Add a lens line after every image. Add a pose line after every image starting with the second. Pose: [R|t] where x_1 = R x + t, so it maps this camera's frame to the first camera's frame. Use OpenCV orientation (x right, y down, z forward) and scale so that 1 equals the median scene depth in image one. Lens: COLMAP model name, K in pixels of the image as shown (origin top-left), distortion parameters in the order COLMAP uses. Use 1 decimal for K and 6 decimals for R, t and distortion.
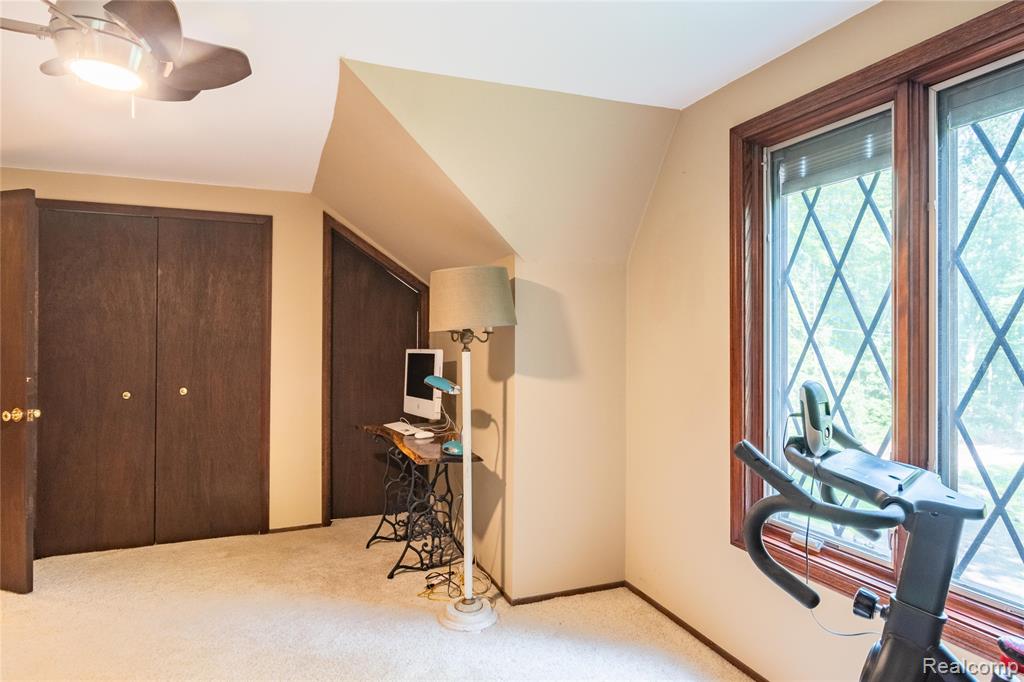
lens RADIAL K [[583.5, 0, 509.5], [0, 583.5, 332.1], [0, 0, 1]] dist [-0.001784, -0.001762]
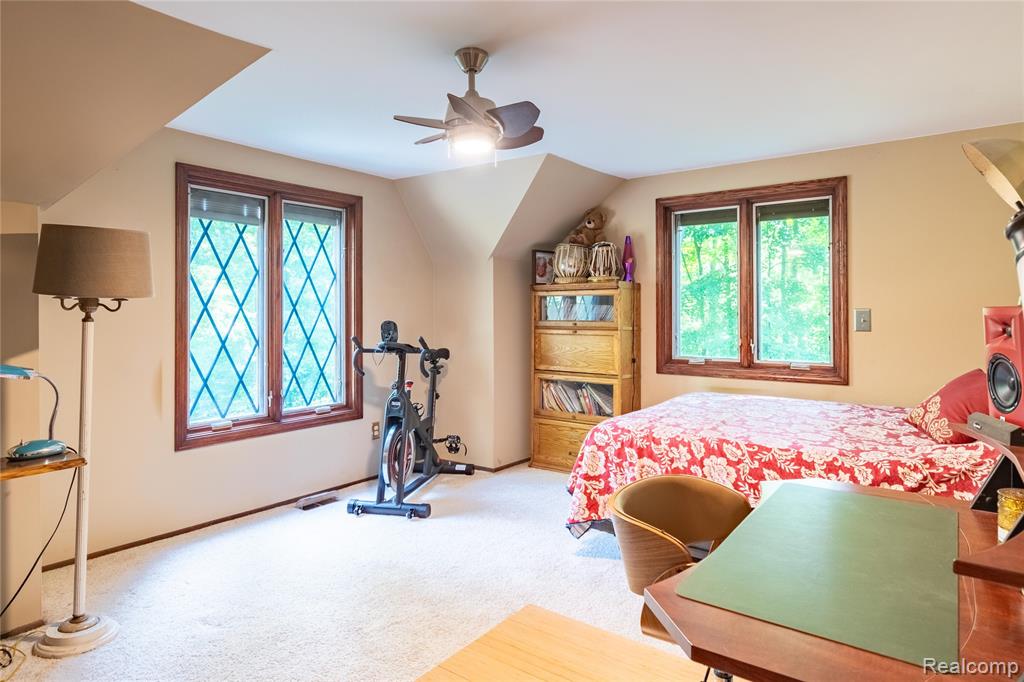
lens RADIAL K [[583.5, 0, 509.5], [0, 583.5, 332.1], [0, 0, 1]] dist [-0.001784, -0.001762]
pose [[-0.489834, -0.022566, 0.871524, -1.357730], [-0.000870, 0.999677, 0.025395, 0.032205], [-0.871815, 0.011681, -0.489696, 1.062010]]
